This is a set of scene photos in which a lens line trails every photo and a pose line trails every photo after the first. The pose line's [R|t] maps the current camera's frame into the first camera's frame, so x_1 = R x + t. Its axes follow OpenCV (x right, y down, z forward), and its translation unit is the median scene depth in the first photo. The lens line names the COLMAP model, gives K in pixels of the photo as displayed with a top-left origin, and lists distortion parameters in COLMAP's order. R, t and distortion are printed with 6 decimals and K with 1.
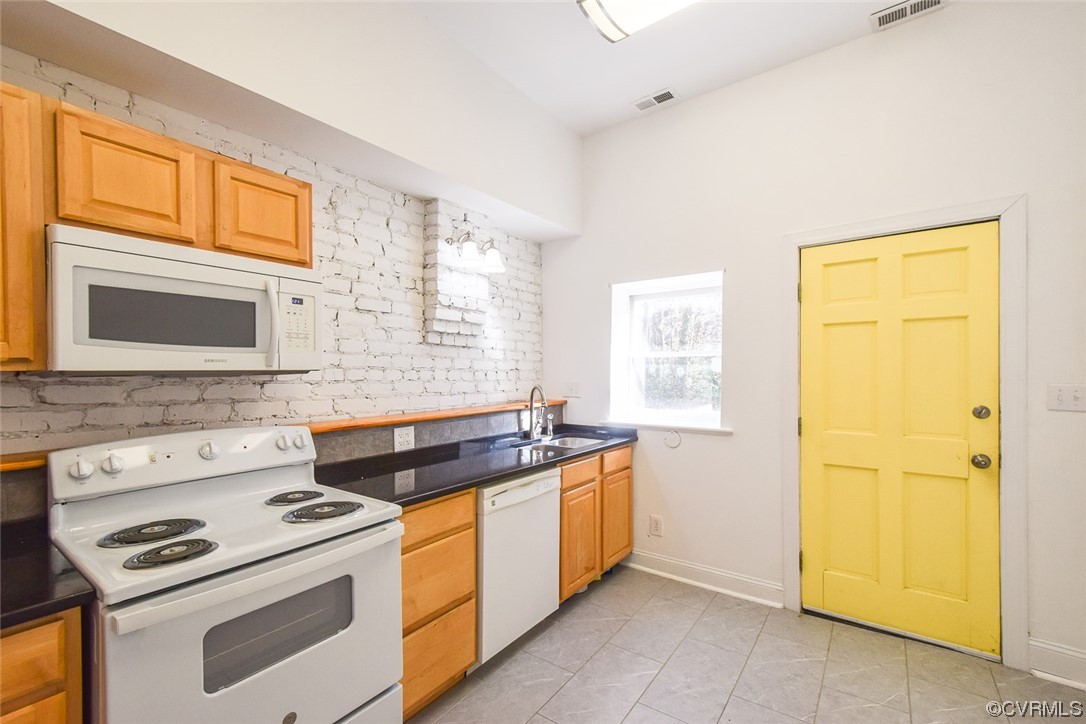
lens RADIAL K [[475.0, 0, 541.3], [0, 475.0, 372.3], [0, 0, 1]] dist [0.016316, -0.005727]
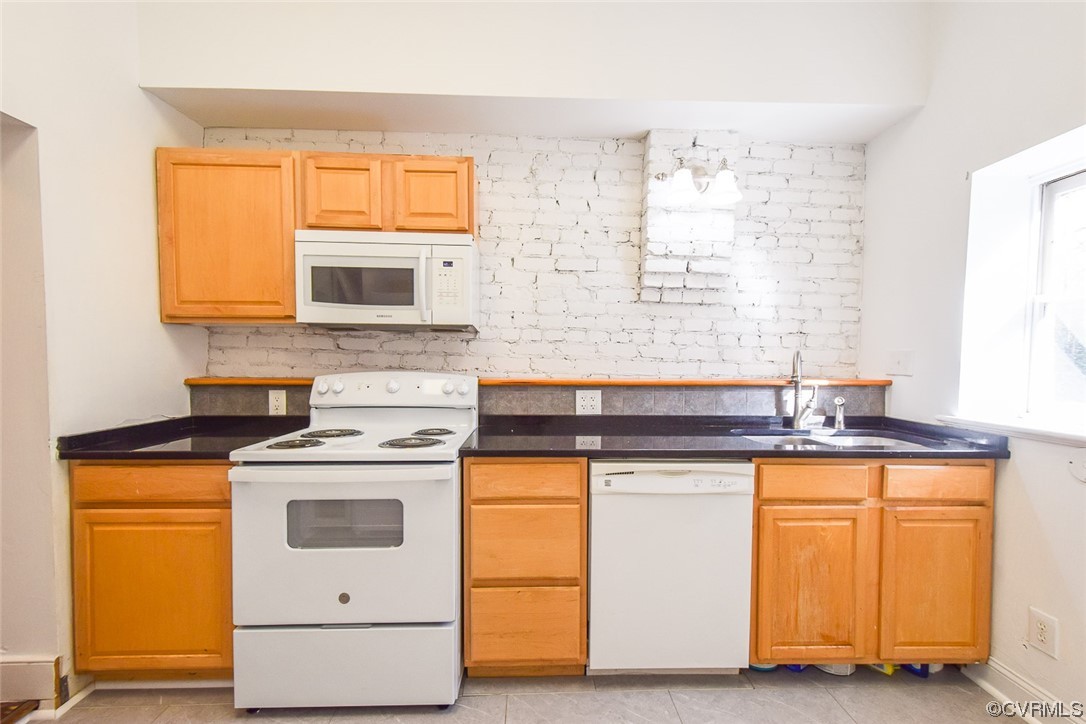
lens RADIAL K [[475.0, 0, 541.3], [0, 475.0, 372.3], [0, 0, 1]] dist [0.016316, -0.005727]
pose [[0.612555, 0.032668, -0.789752, 0.374631], [-0.016103, 0.999454, 0.028852, 0.051795], [0.790264, -0.004956, 0.612747, 0.332546]]
